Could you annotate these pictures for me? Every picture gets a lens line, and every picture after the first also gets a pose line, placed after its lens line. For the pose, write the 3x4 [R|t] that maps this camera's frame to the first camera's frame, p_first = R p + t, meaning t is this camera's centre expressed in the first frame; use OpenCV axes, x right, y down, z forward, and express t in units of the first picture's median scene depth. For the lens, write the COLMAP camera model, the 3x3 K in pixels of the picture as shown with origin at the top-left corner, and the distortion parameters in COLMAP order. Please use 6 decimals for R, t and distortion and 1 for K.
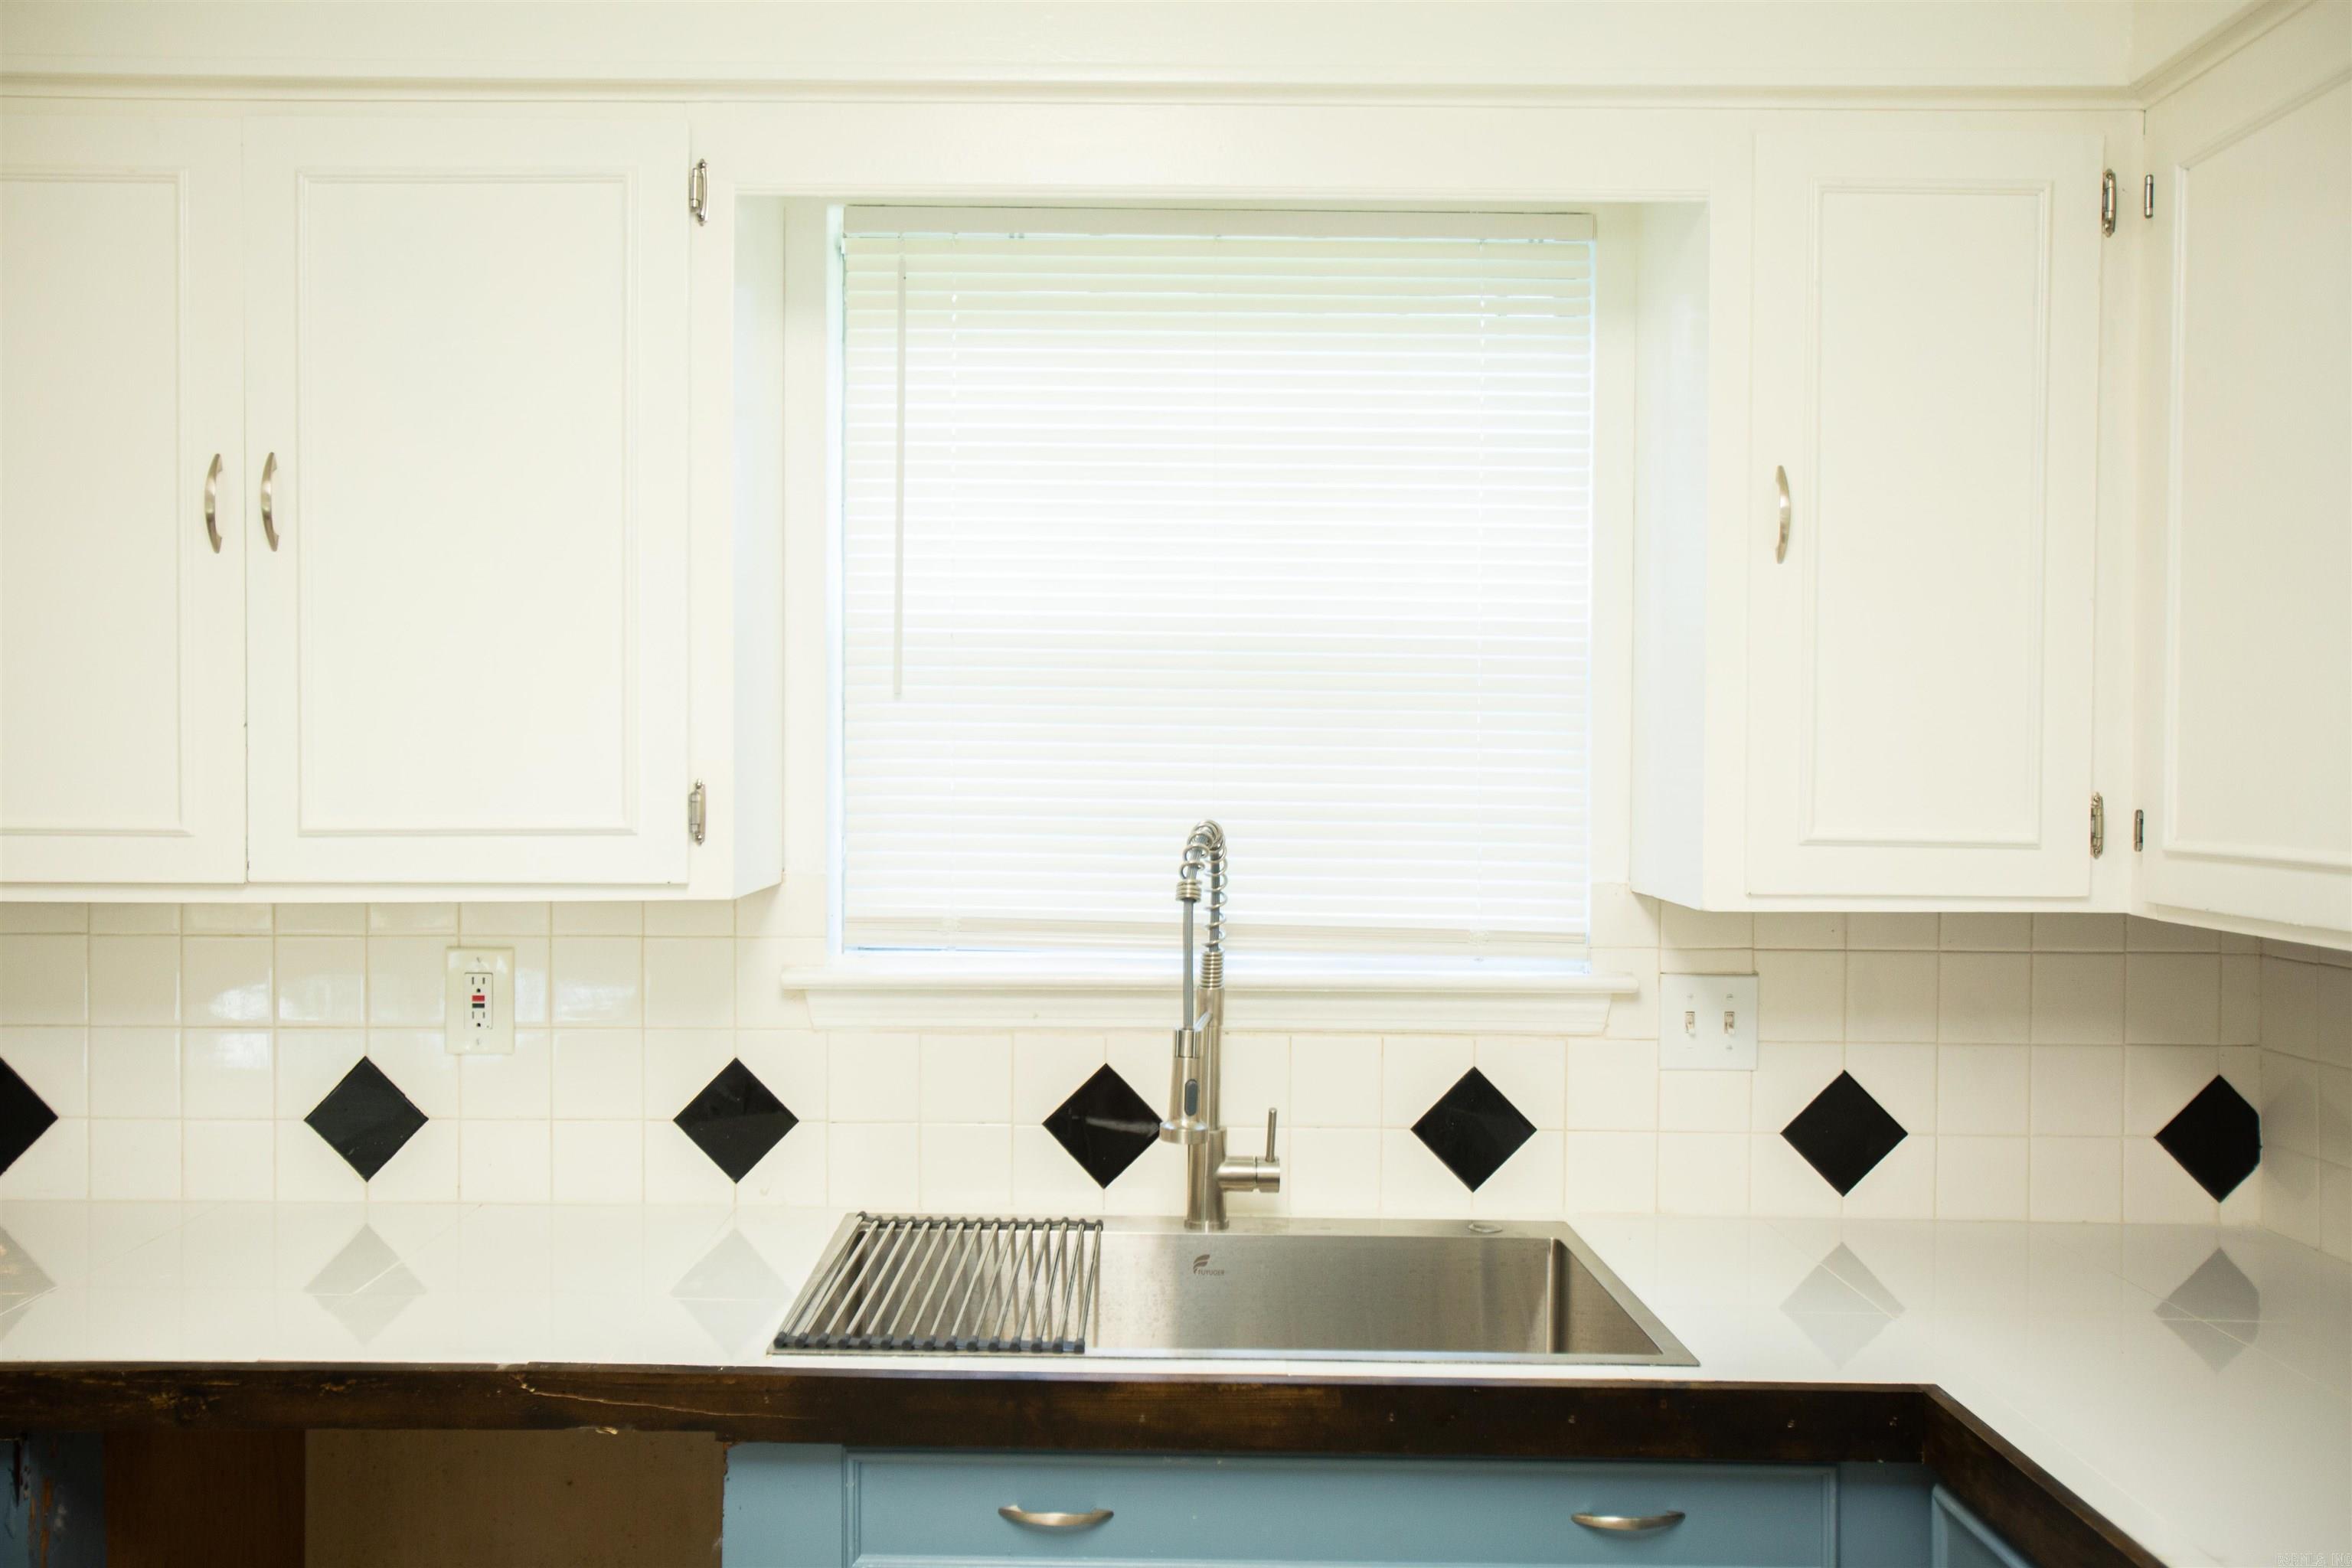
lens RADIAL K [[2038.4, 0, 1159.3], [0, 2038.4, 790.5], [0, 0, 1]] dist [0.013338, 0.018257]
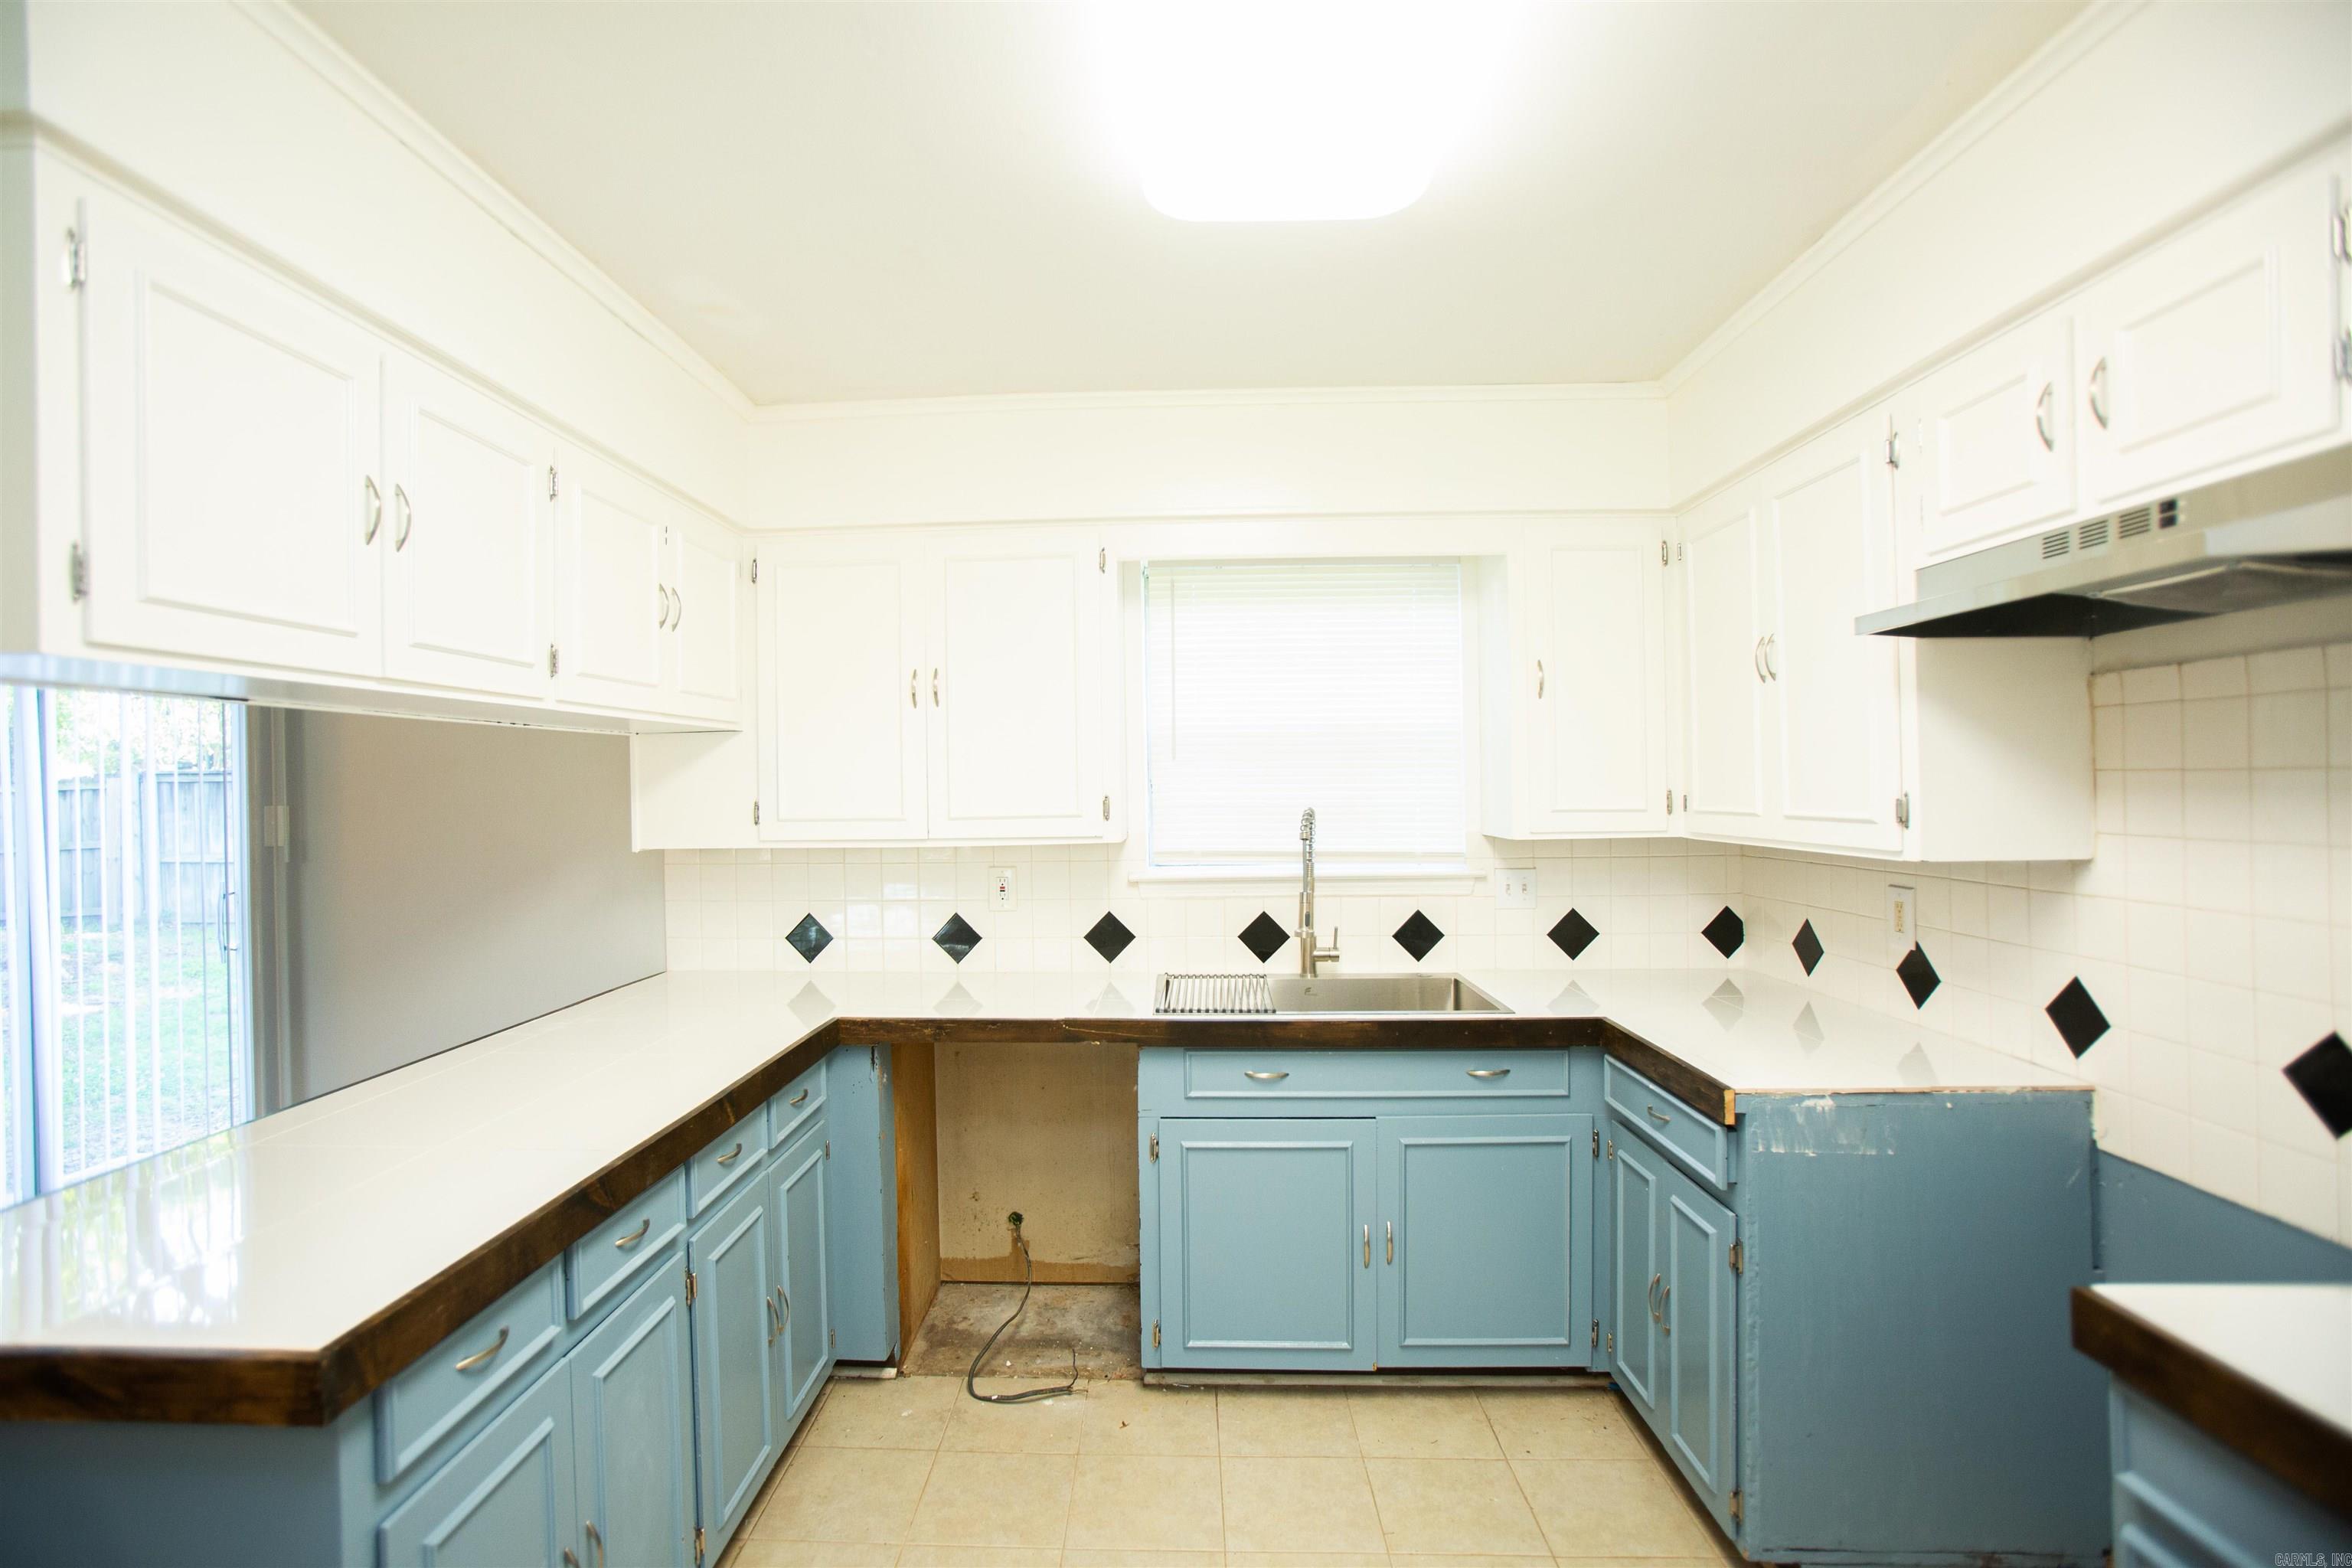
lens RADIAL K [[1141.9, 0, 1168.2], [0, 1141.9, 781.5], [0, 0, 1]] dist [-0.051703, 0.008775]
pose [[0.999350, -0.019669, -0.030205, -0.099071], [0.018984, 0.999559, -0.022814, 0.011147], [0.030640, 0.022226, 0.999283, -0.359943]]
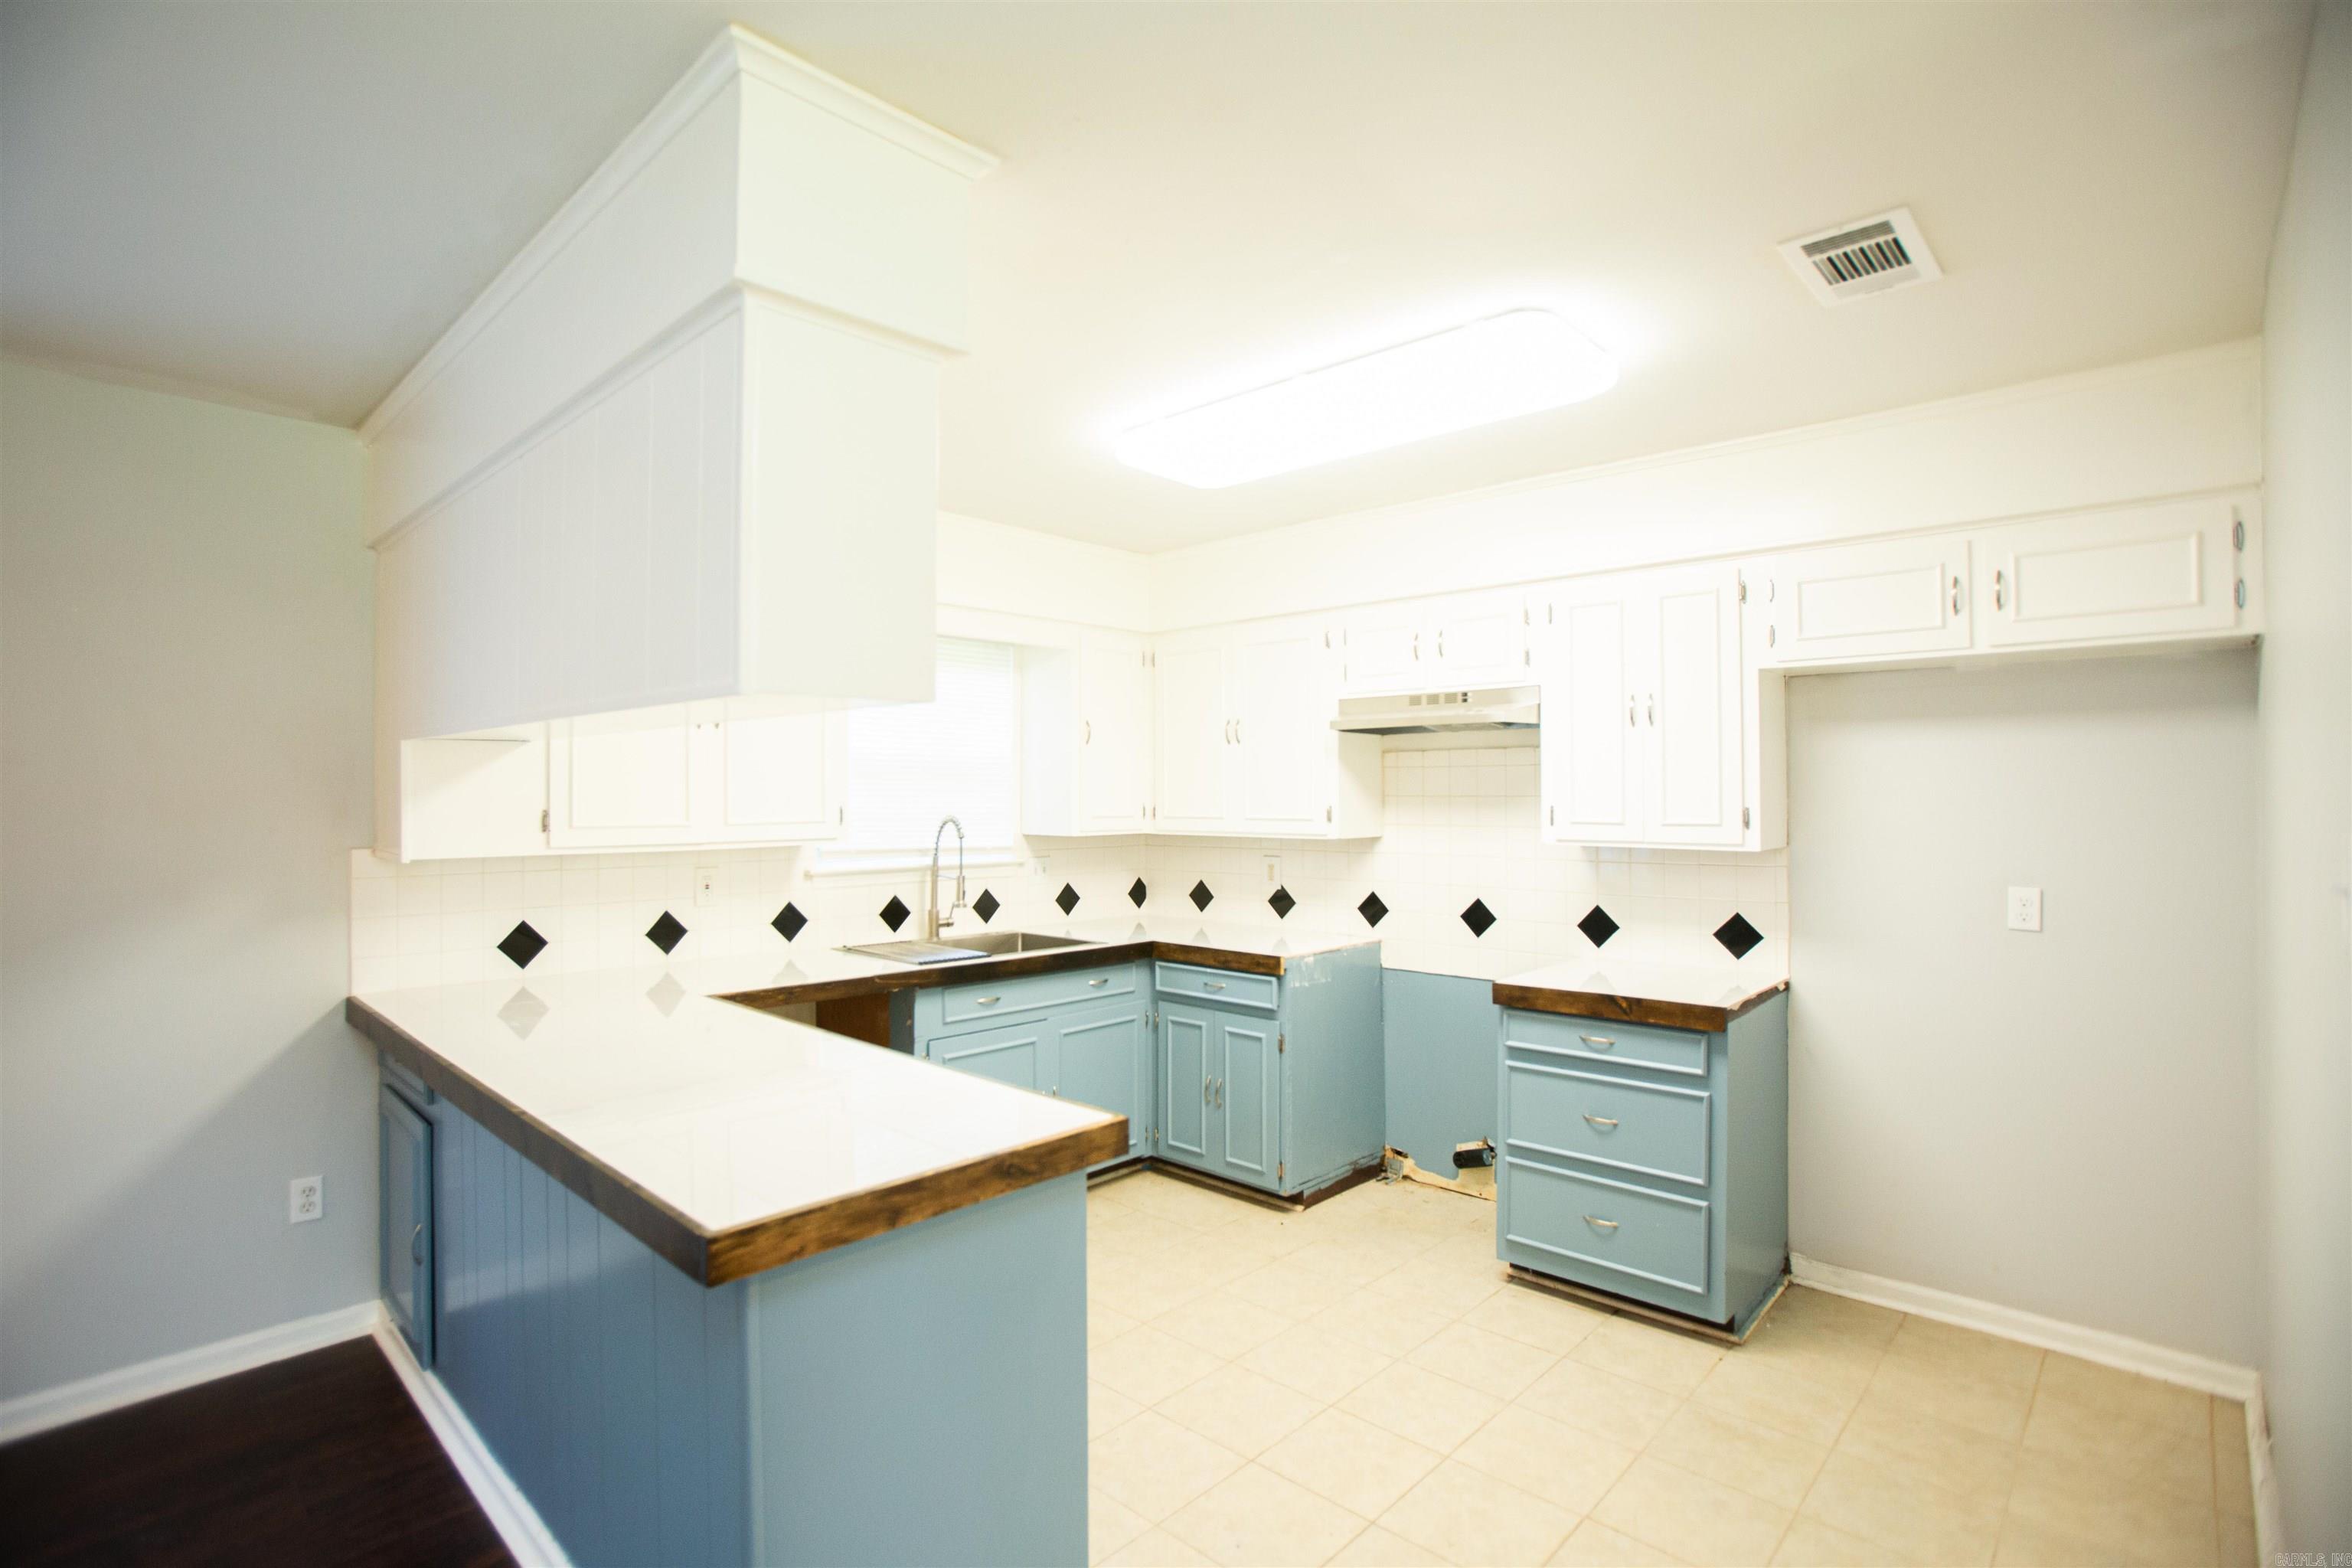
lens RADIAL K [[1141.9, 0, 1141.5], [0, 1141.9, 774.4], [0, 0, 1]] dist [-0.051703, 0.008775]
pose [[0.684416, 0.004939, 0.729075, -1.103029], [0.019273, 0.999505, -0.024864, -0.000149], [-0.728837, 0.031069, 0.683982, -0.512542]]
